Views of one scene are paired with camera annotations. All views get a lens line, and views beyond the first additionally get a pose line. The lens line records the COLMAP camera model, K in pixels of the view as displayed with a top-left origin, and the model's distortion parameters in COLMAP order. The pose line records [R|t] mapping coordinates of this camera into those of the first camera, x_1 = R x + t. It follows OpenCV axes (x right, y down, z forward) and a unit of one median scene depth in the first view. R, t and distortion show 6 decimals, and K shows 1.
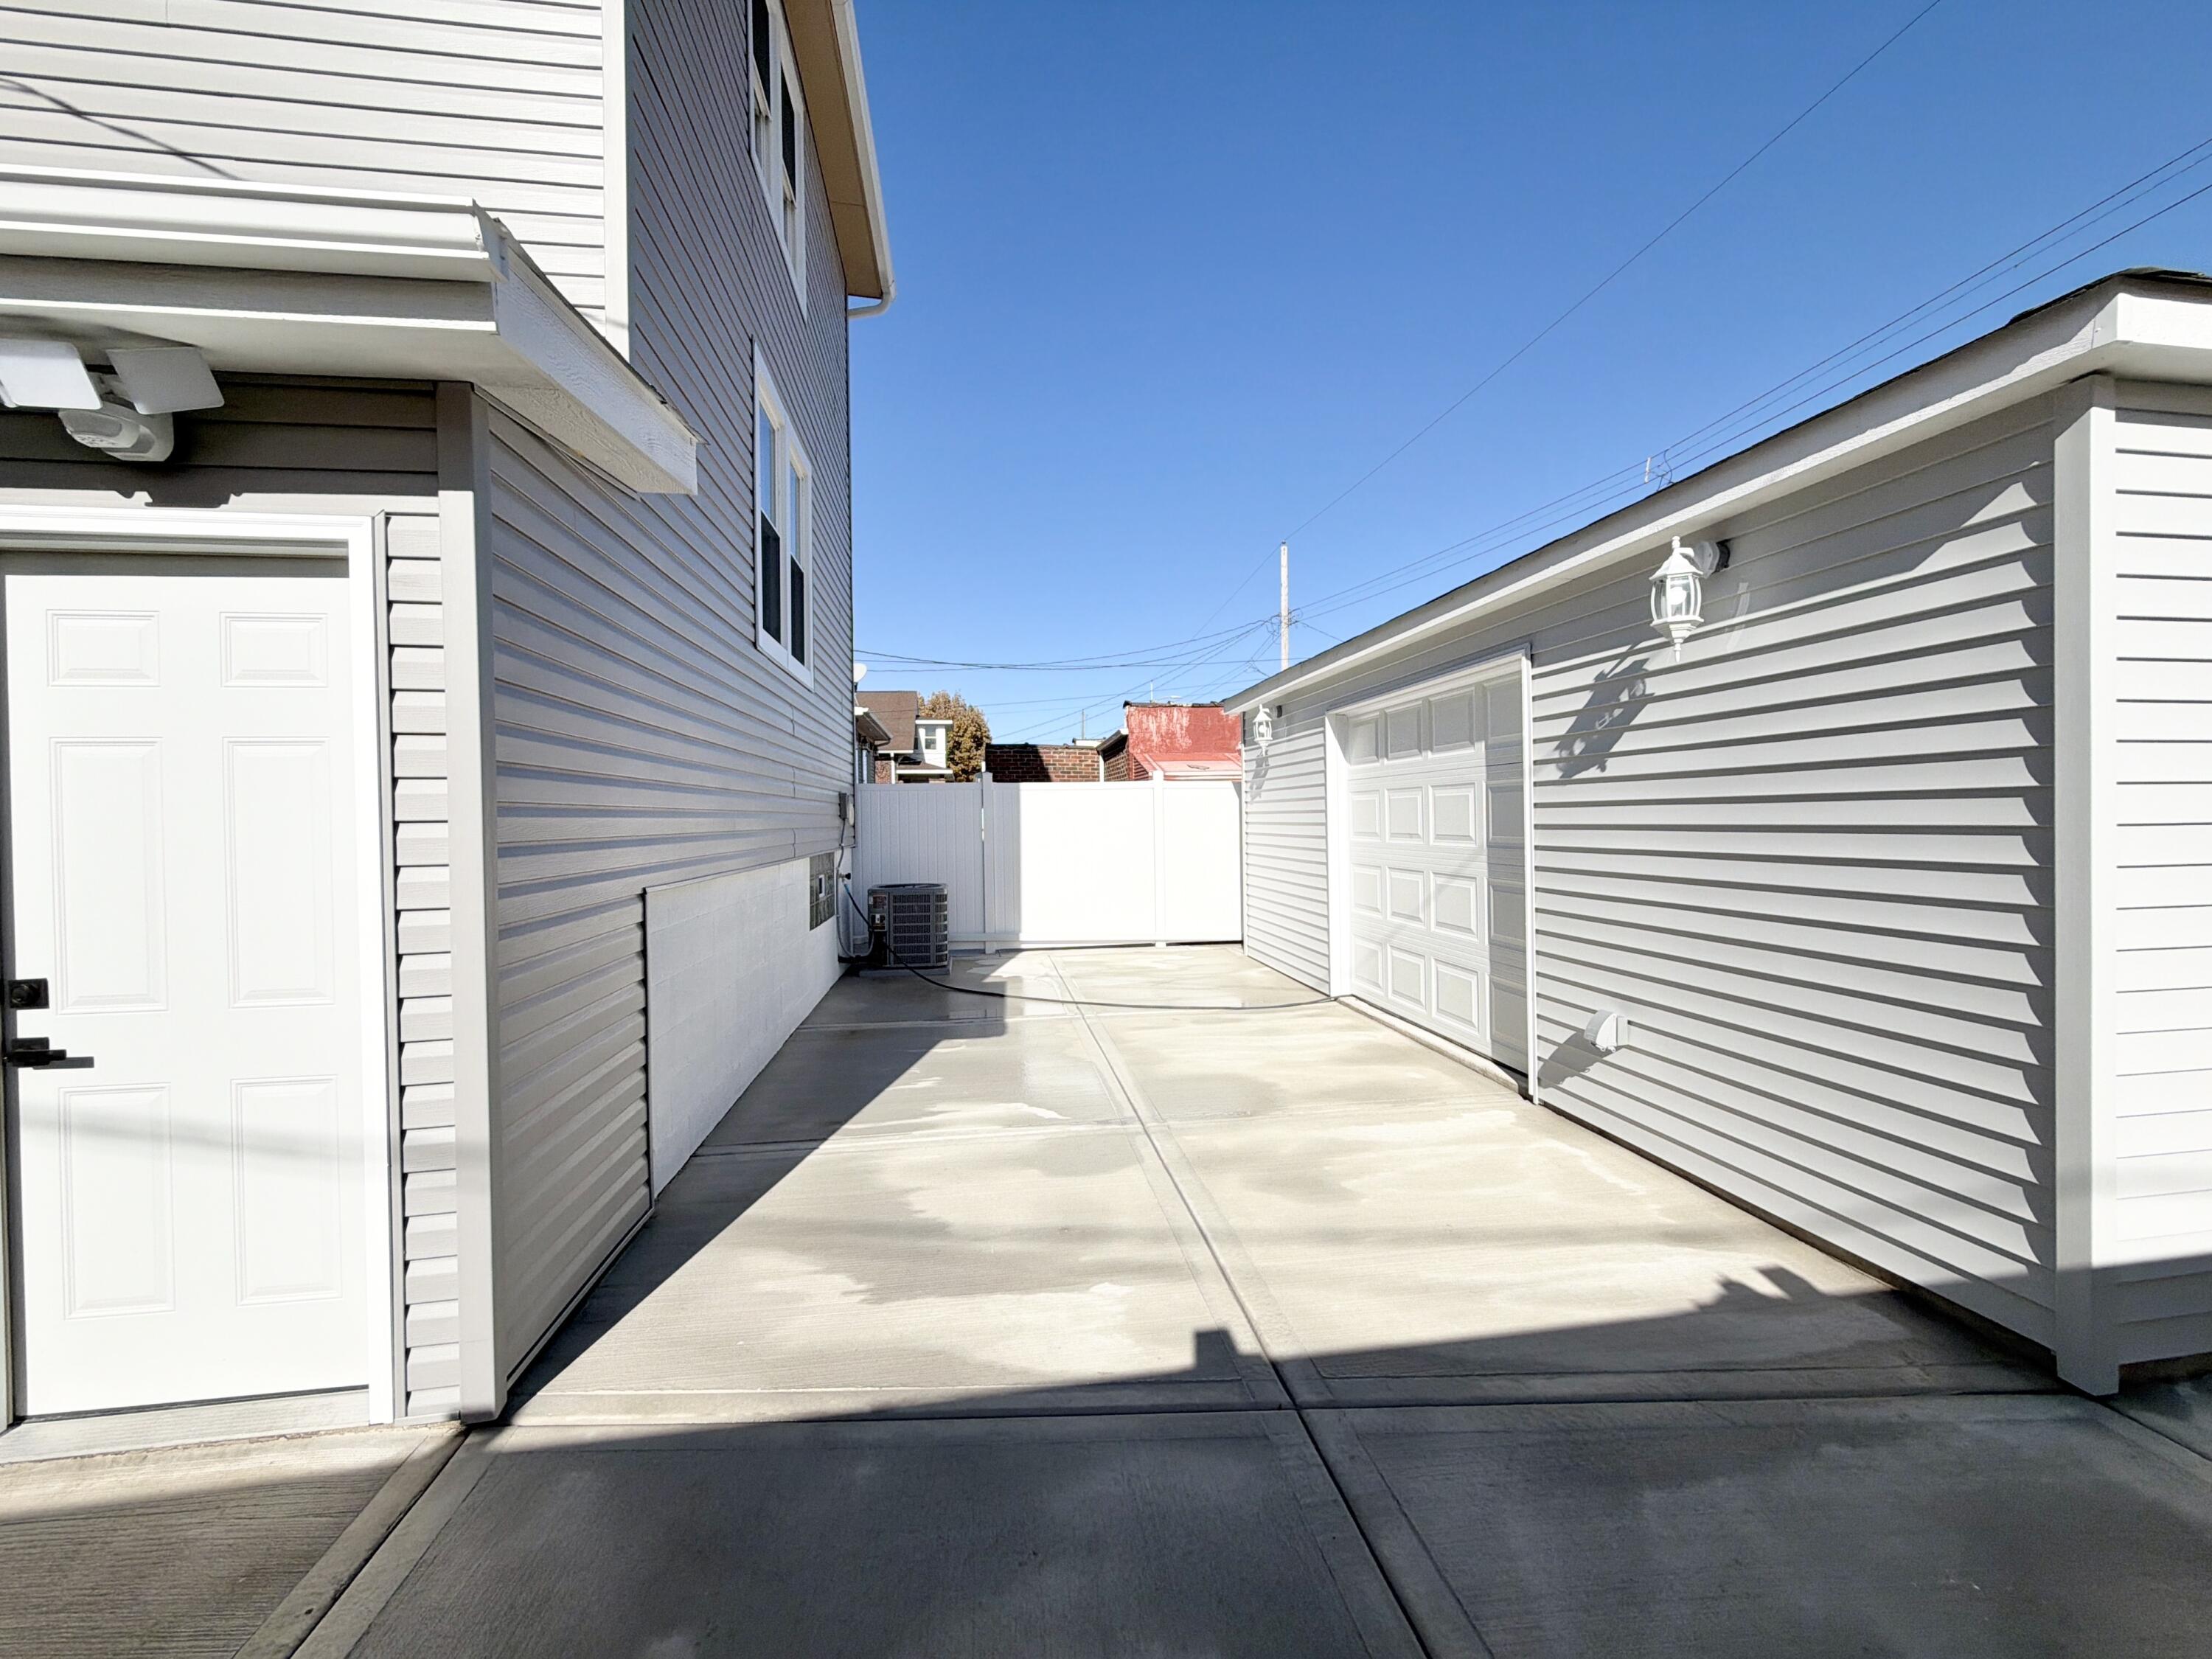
lens RADIAL K [[887.8, 0, 1108.6], [0, 887.8, 827.3], [0, 0, 1]] dist [0.001992, -0.000283]
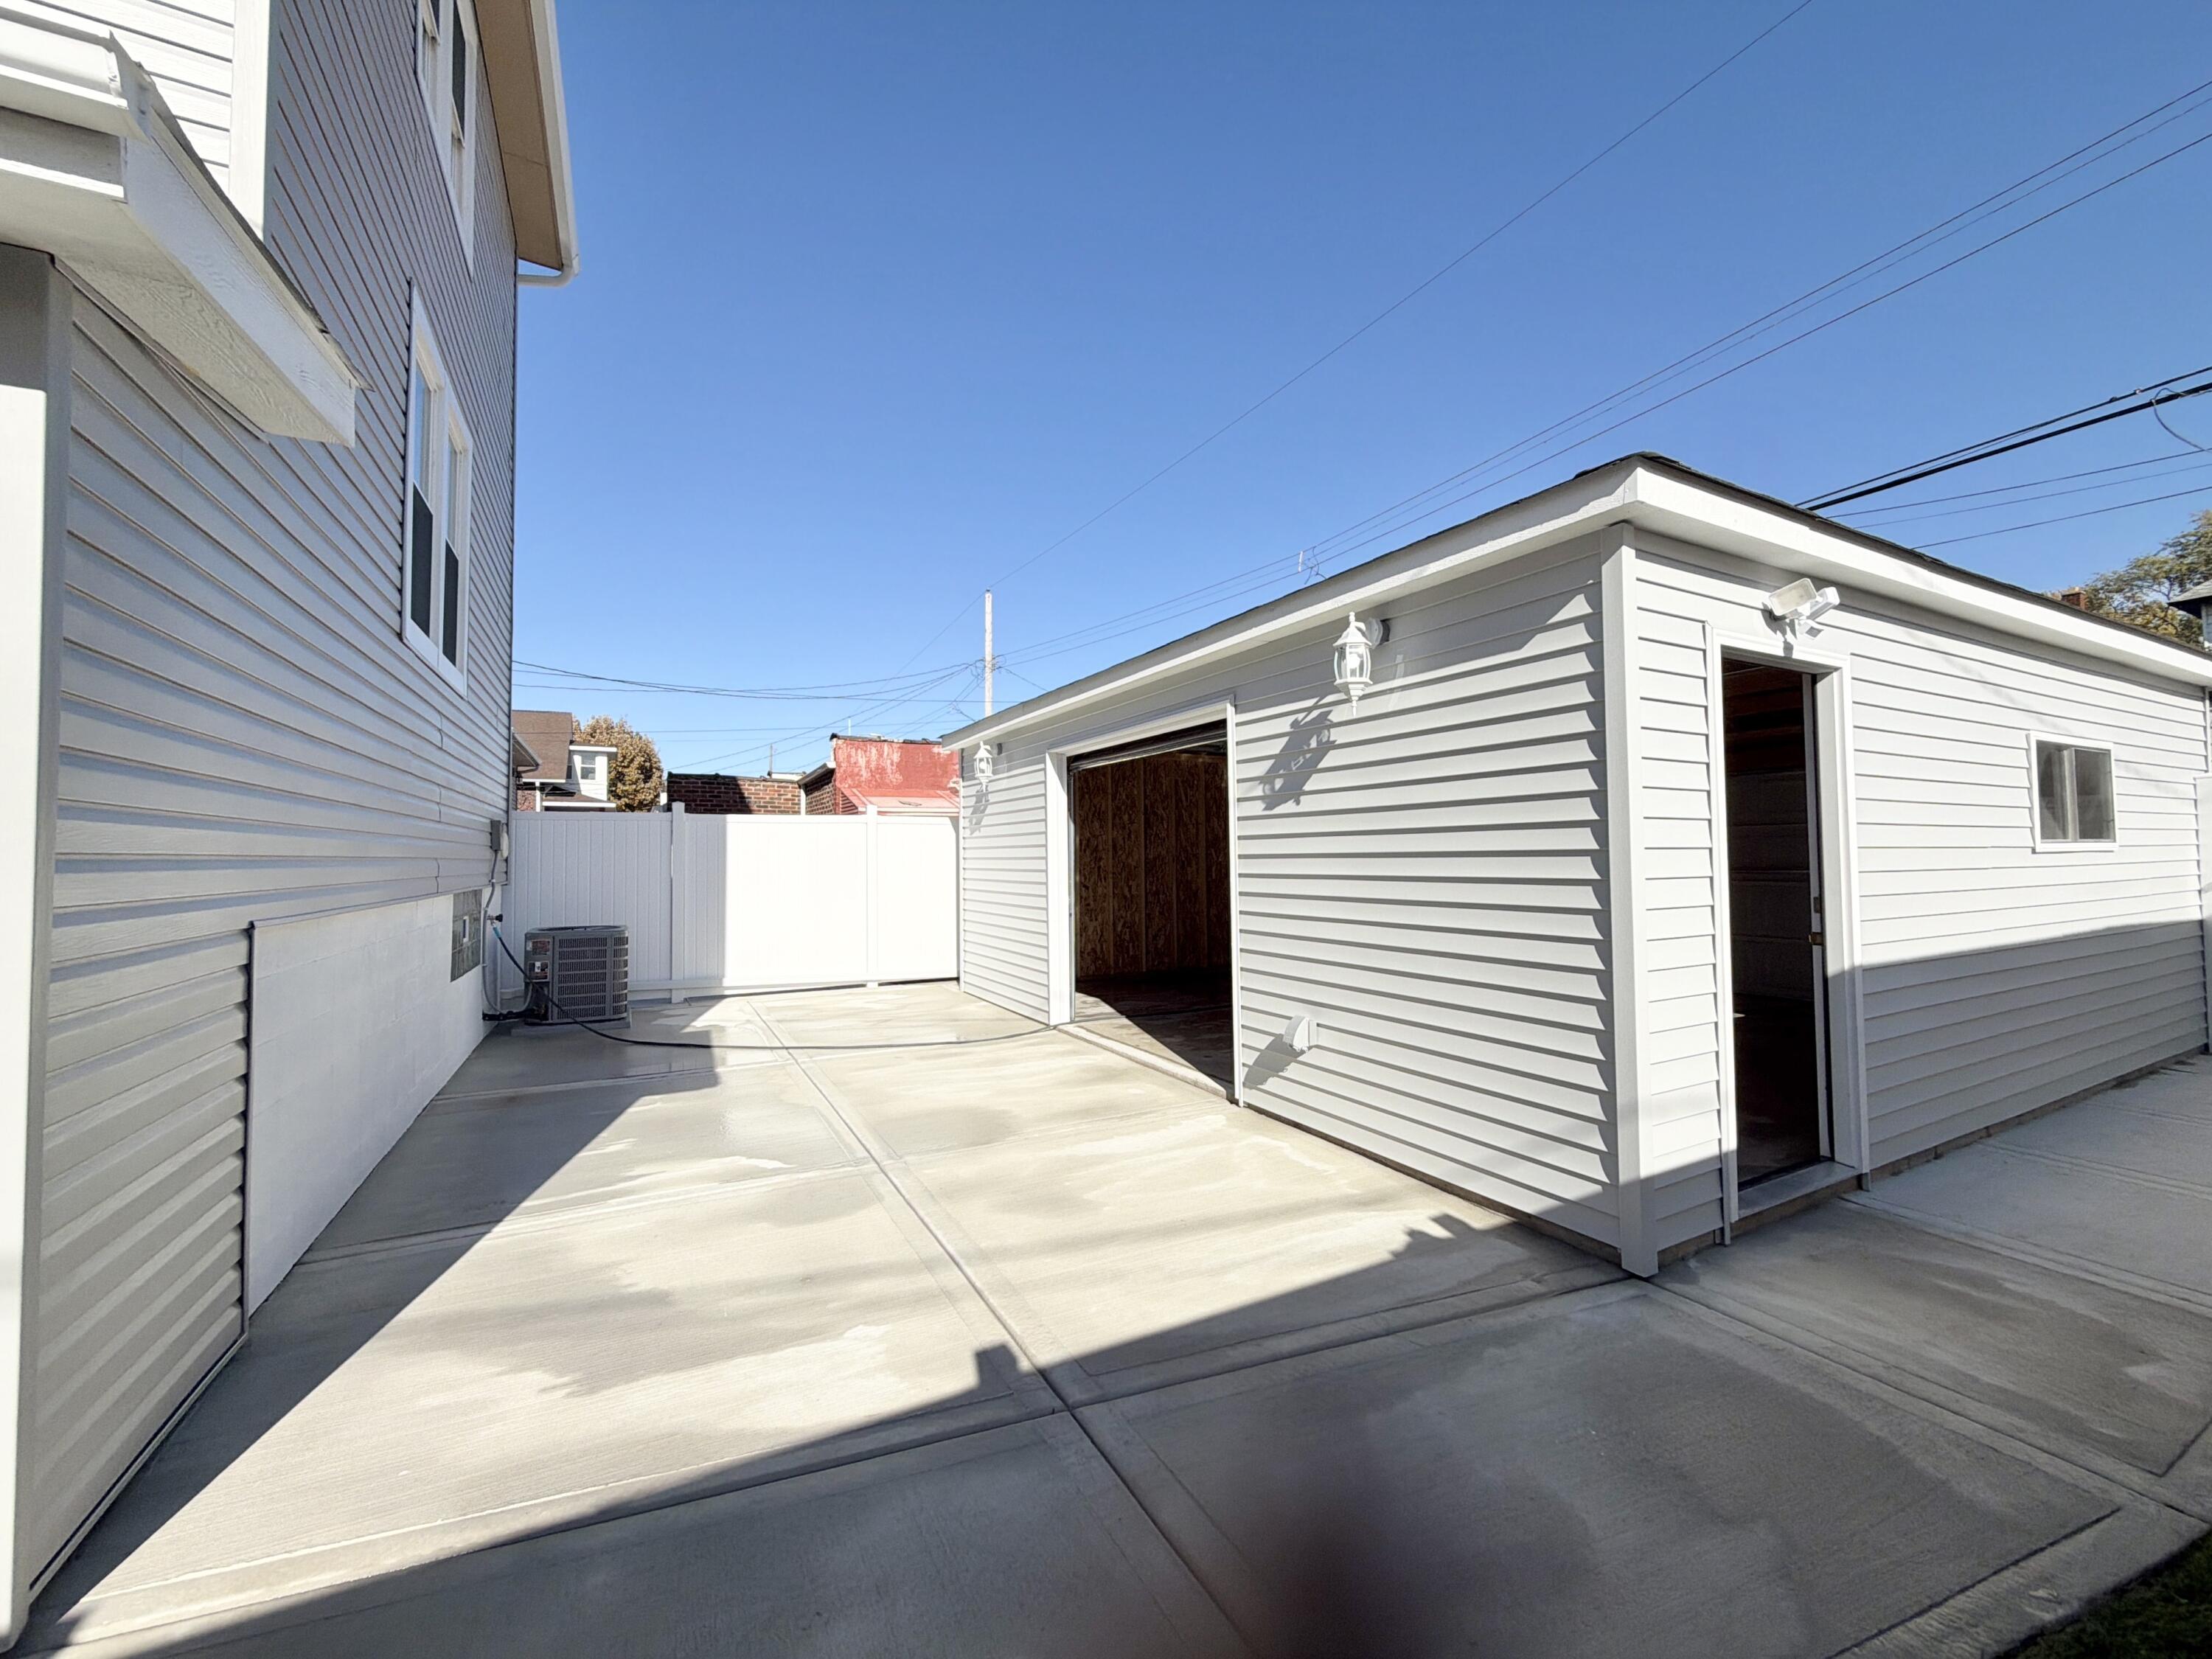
lens RADIAL K [[887.8, 0, 1110.6], [0, 887.8, 826.8], [0, 0, 1]] dist [0.001992, -0.000283]
pose [[0.942237, 0.017056, 0.334512, -0.059632], [-0.000672, 0.998797, -0.049033, 0.019802], [-0.334946, 0.045976, 0.941115, -0.007237]]
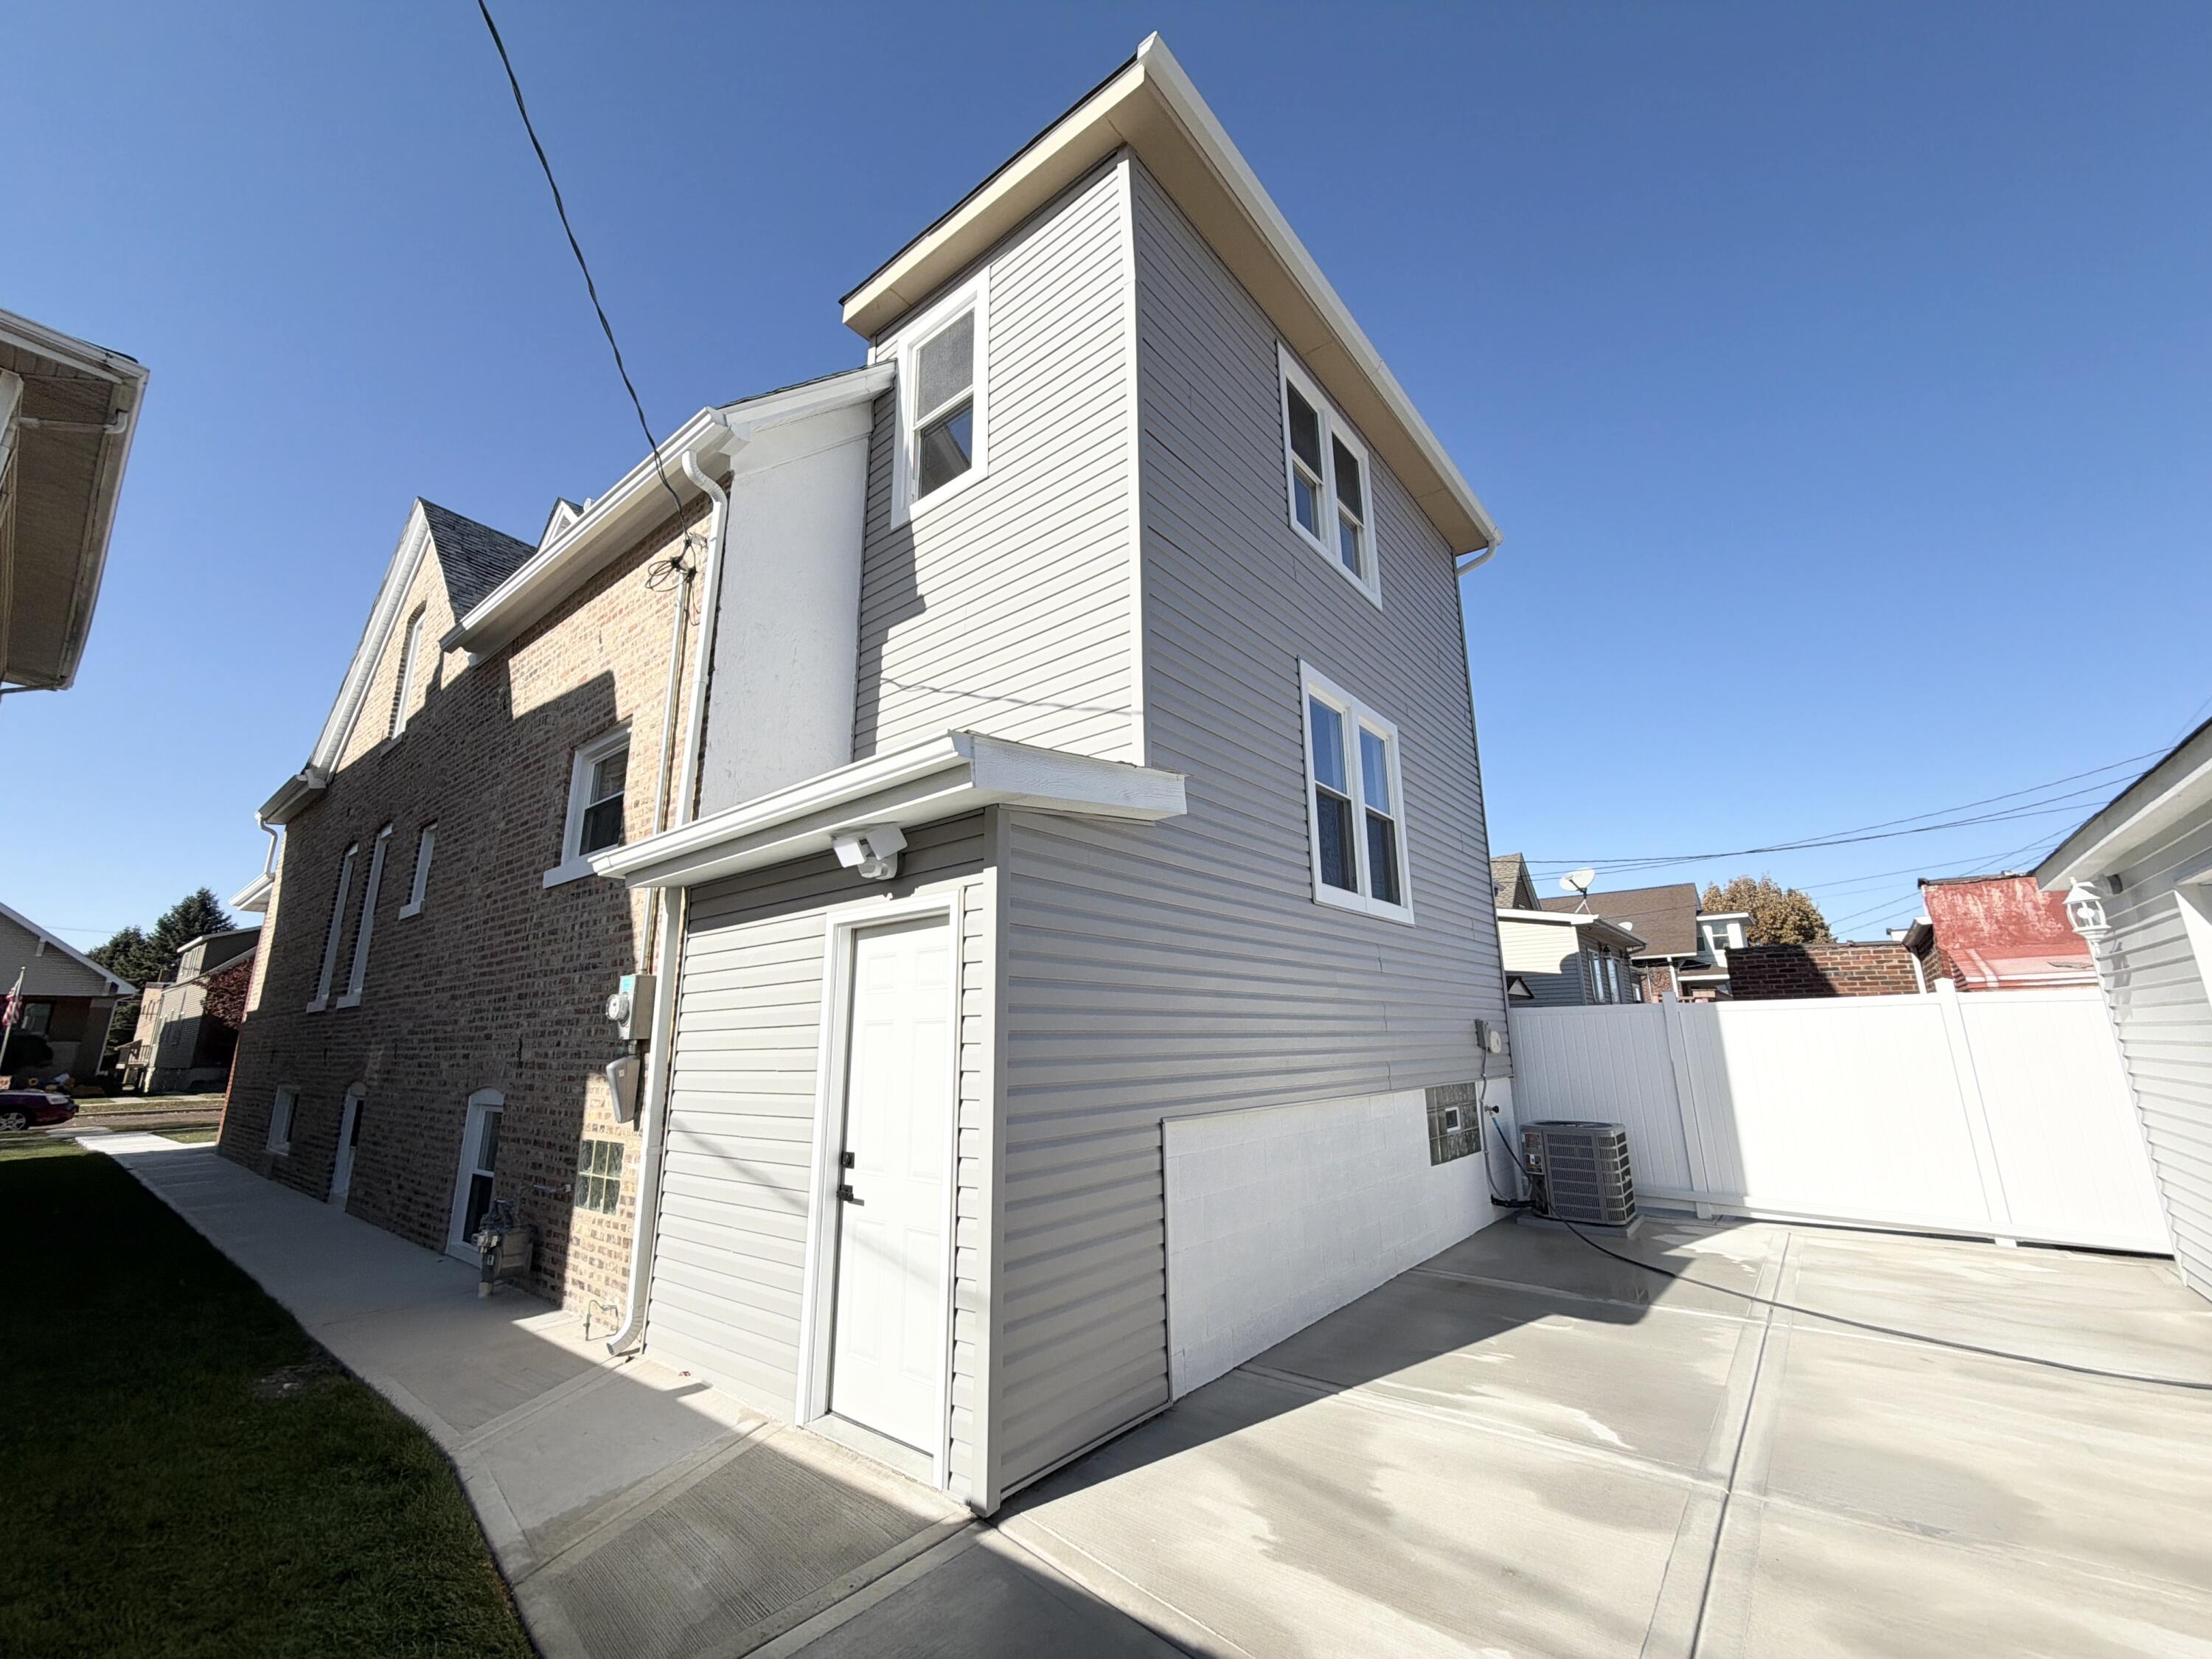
lens RADIAL K [[887.8, 0, 1108.3], [0, 887.8, 822.5], [0, 0, 1]] dist [0.001992, -0.000283]
pose [[0.669282, -0.174758, -0.722164, 0.377406], [-0.002295, 0.971455, -0.237212, -0.037283], [0.743005, 0.160419, 0.649776, 0.036485]]
